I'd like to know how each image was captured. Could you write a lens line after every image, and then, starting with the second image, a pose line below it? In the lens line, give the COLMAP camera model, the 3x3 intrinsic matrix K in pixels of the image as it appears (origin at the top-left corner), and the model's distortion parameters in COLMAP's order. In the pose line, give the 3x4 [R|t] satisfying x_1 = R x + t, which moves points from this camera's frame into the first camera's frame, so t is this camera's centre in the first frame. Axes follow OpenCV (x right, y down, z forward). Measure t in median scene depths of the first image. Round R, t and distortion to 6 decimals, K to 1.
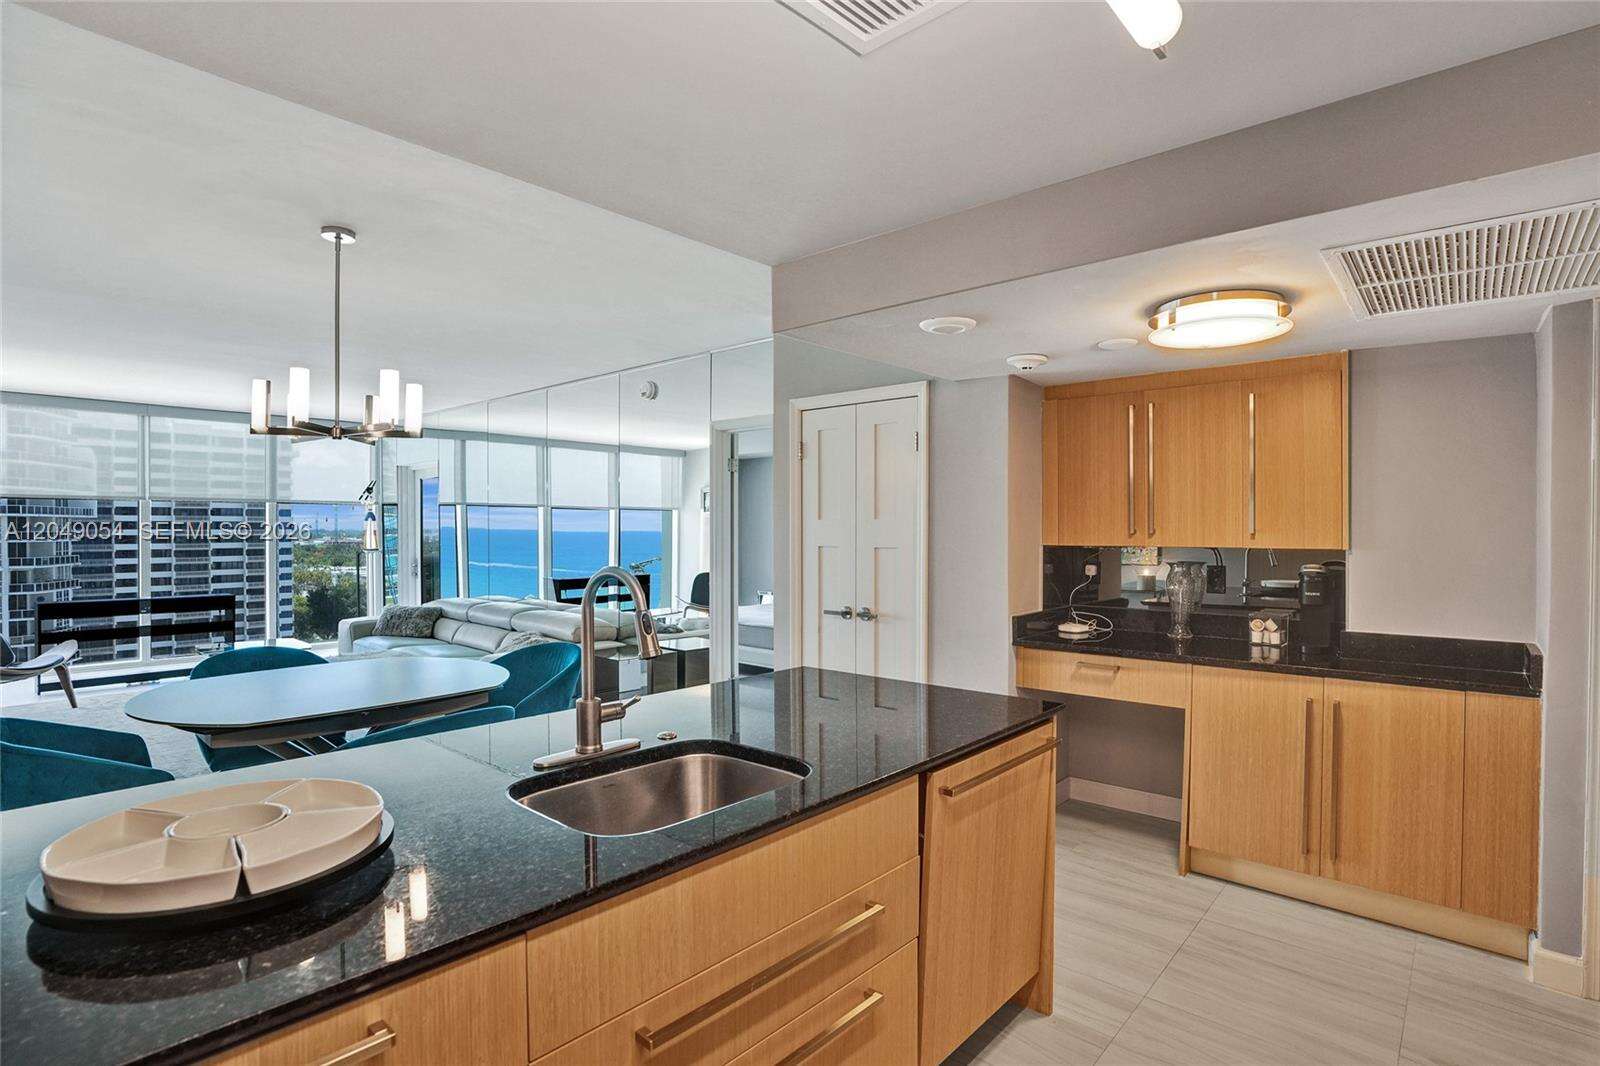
lens RADIAL K [[776.7, 0, 804.2], [0, 776.7, 530.4], [0, 0, 1]] dist [-0.072831, 0.029892]
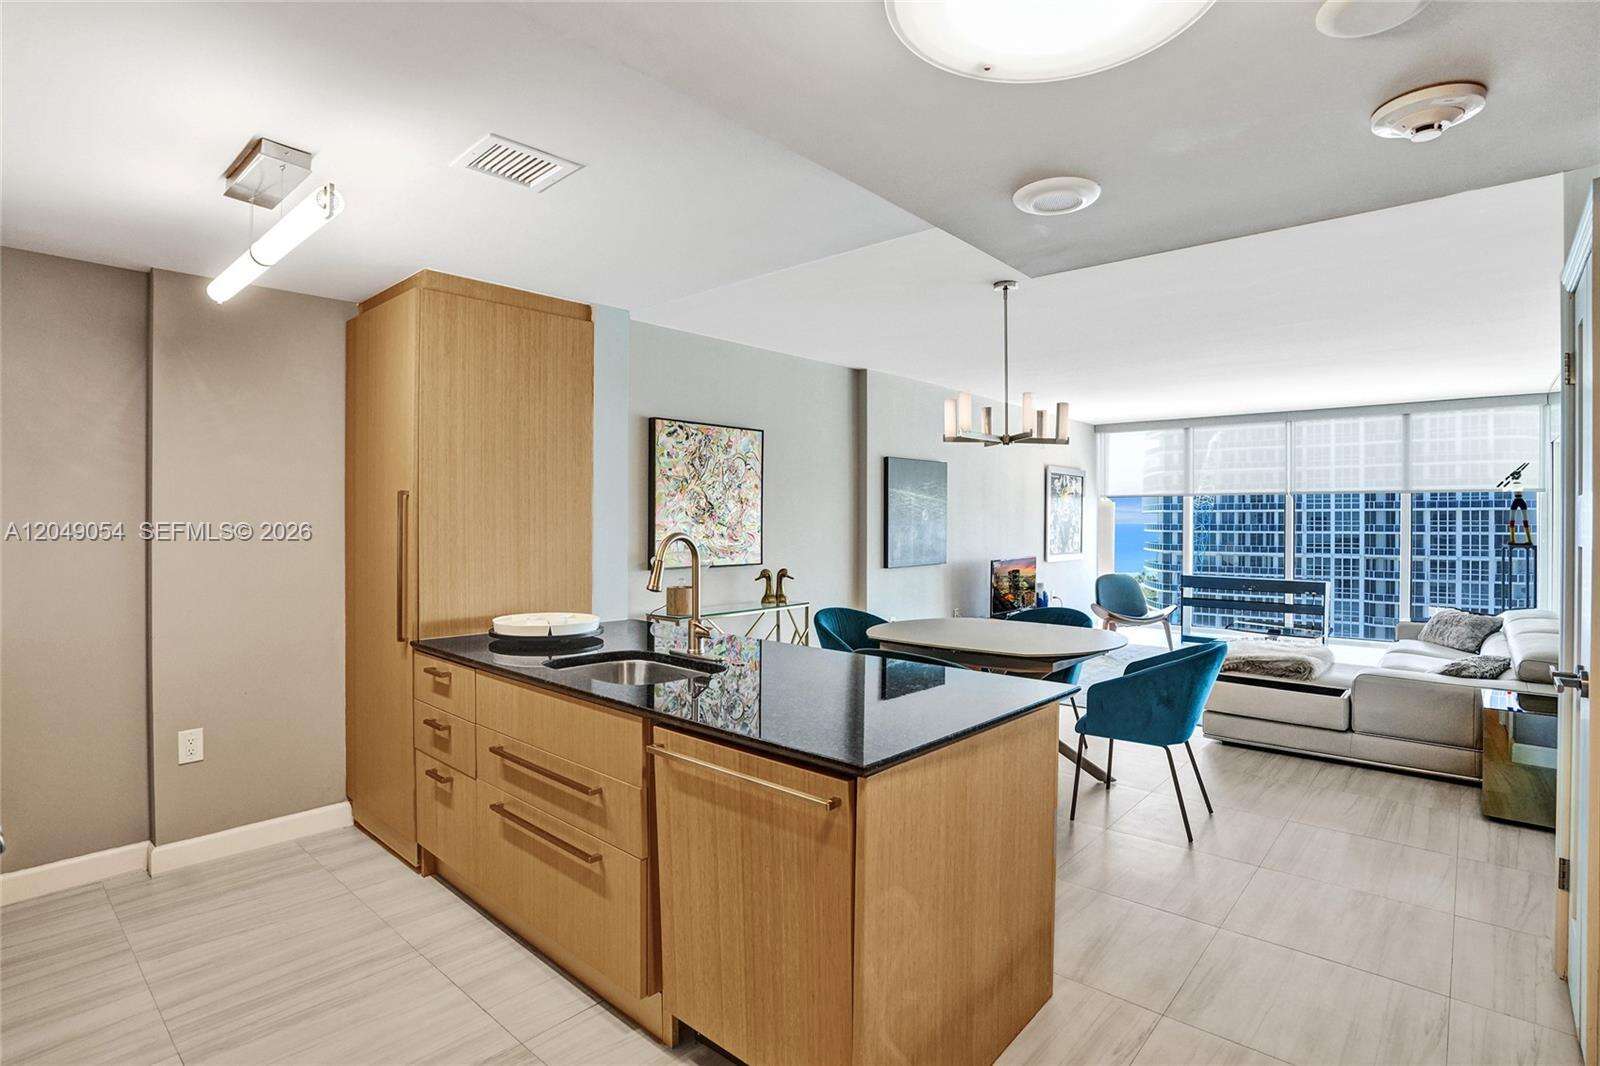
lens RADIAL K [[792.7, 0, 808.9], [0, 792.7, 527.9], [0, 0, 1]] dist [-0.078997, 0.037271]
pose [[-0.019018, 0.003920, -0.999811, 0.668974], [0.003156, 0.999988, 0.003861, 0.010582], [0.999814, -0.003082, -0.019030, 0.638419]]
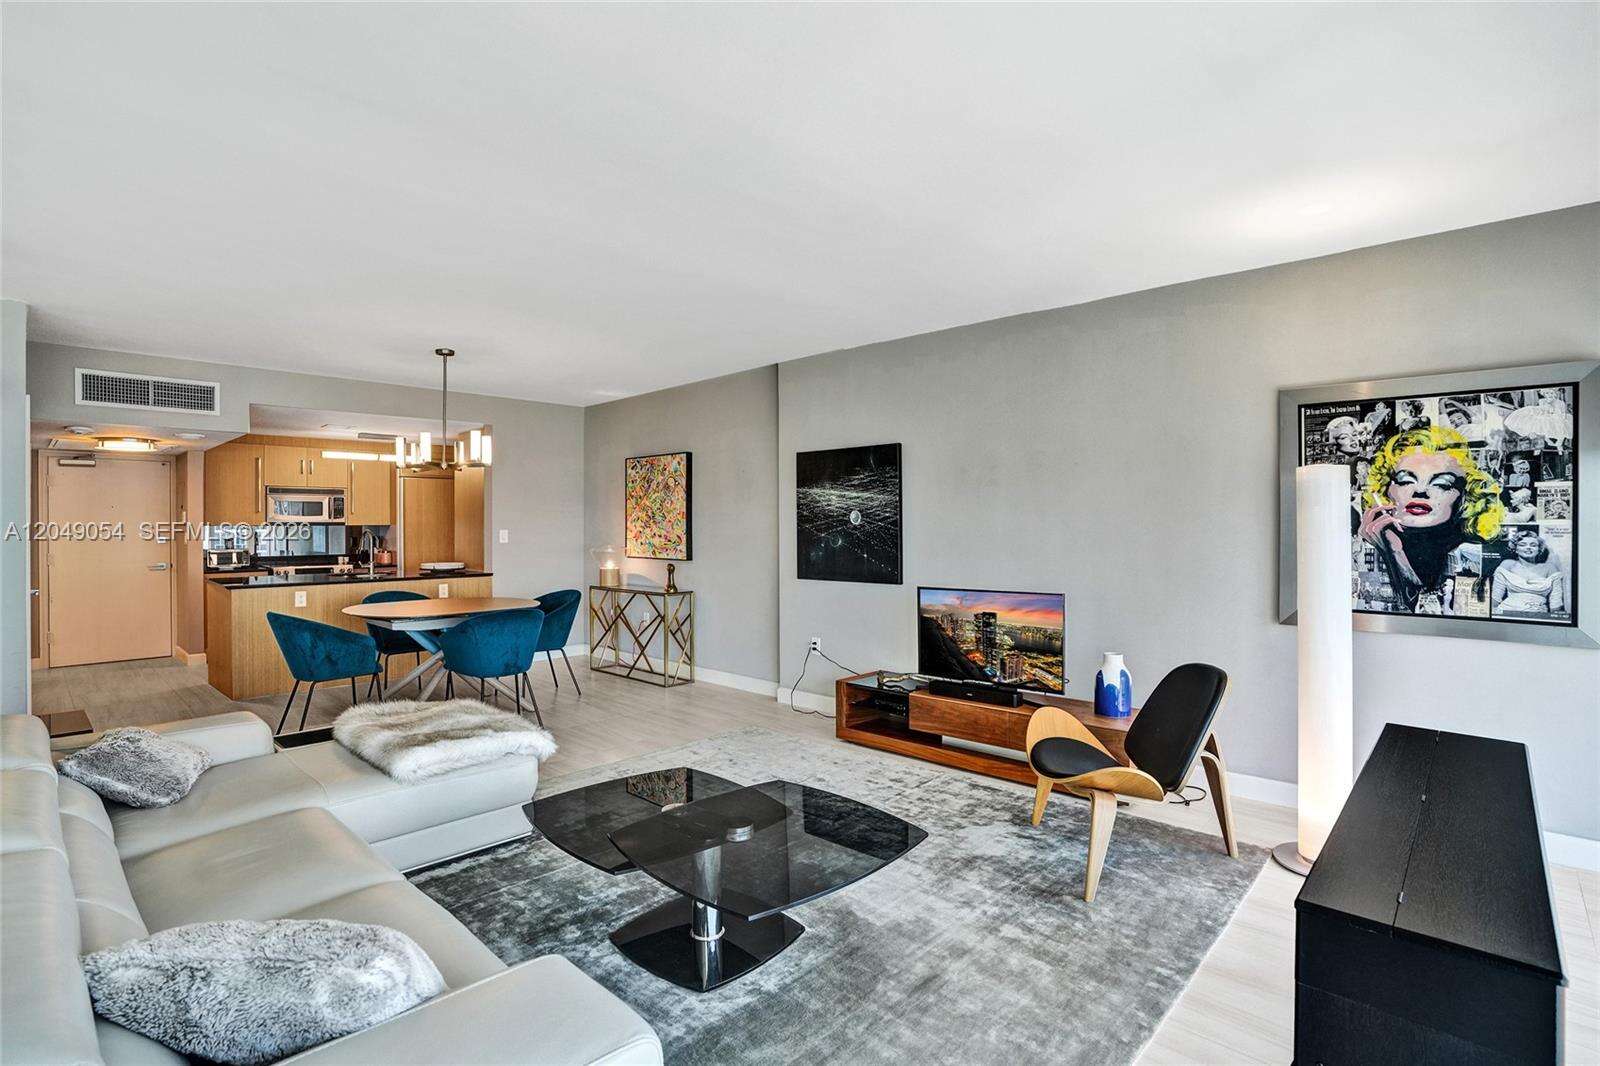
lens RADIAL K [[776.7, 0, 804.2], [0, 776.7, 530.4], [0, 0, 1]] dist [-0.072831, 0.029892]
pose [[-0.998623, -0.005318, 0.052198, -1.449383], [-0.004970, 0.999965, 0.006792, -0.000329], [-0.052232, 0.006523, -0.998614, 2.545265]]
